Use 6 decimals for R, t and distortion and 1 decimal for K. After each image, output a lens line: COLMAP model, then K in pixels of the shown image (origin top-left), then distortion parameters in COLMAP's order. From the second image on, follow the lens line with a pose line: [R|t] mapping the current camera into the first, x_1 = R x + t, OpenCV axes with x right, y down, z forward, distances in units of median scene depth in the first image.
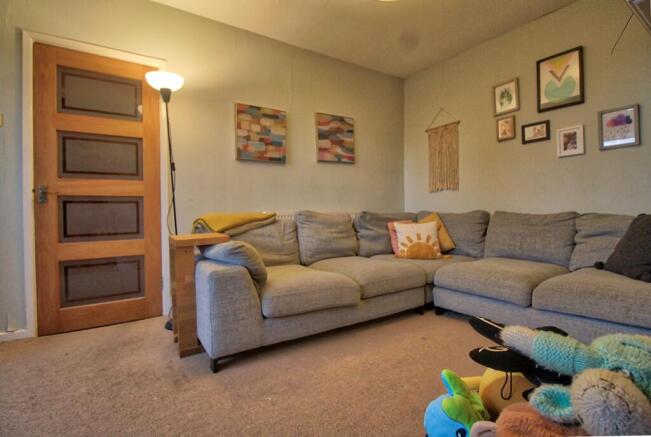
lens RADIAL K [[318.3, 0, 304.8], [0, 318.3, 215.7], [0, 0, 1]] dist [0.002539, -0.024101]
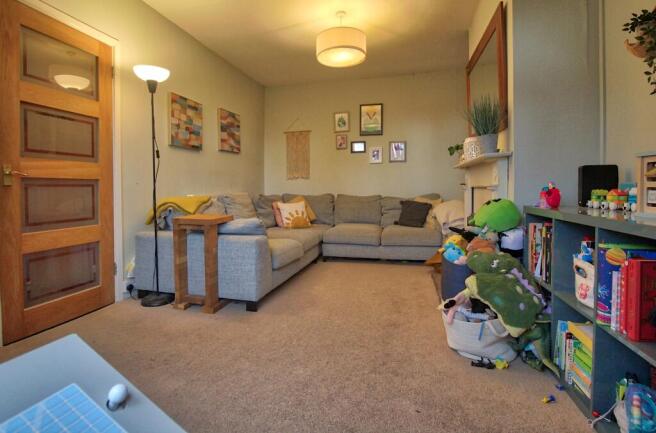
lens RADIAL K [[323.2, 0, 328.8], [0, 323.2, 199.4], [0, 0, 1]] dist [-0.024420, -0.000662]
pose [[0.730661, -0.009492, 0.682675, -0.534435], [0.000272, 0.999907, 0.013611, -0.011524], [-0.682741, -0.009760, 0.730596, -0.135802]]
